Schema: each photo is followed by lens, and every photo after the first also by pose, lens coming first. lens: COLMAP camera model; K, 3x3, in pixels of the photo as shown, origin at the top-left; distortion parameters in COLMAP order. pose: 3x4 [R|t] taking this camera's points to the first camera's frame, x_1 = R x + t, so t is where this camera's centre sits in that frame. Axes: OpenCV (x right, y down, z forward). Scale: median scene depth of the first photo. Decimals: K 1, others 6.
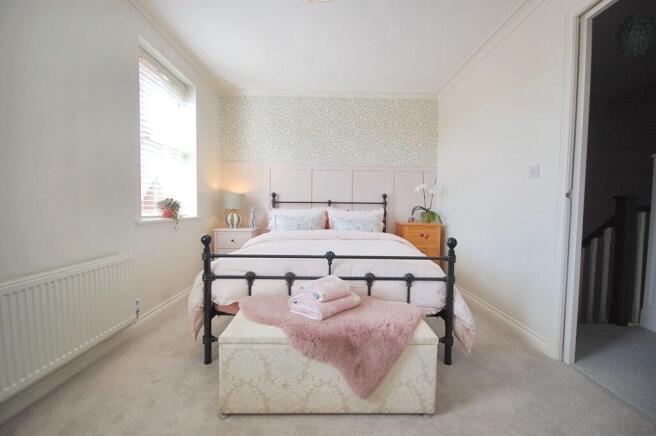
lens RADIAL K [[287.0, 0, 328.5], [0, 287.0, 219.1], [0, 0, 1]] dist [-0.002769, -0.001613]
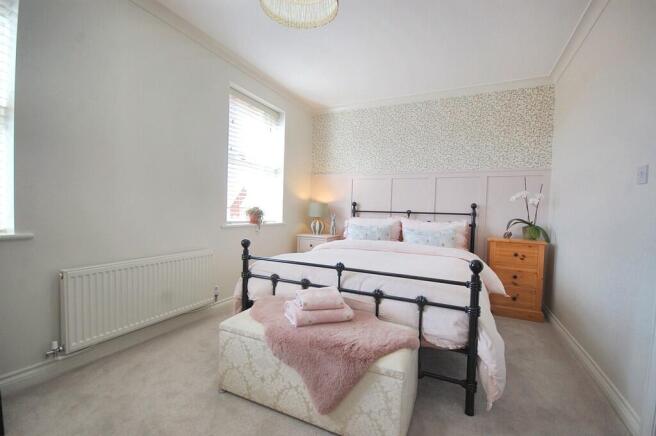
lens RADIAL K [[287.0, 0, 328.5], [0, 287.0, 218.5], [0, 0, 1]] dist [-0.002769, -0.001613]
pose [[0.895218, 0.026524, -0.444839, 0.331271], [-0.038583, 0.999092, -0.018075, -0.018019], [0.443956, 0.033344, 0.895428, 0.059640]]
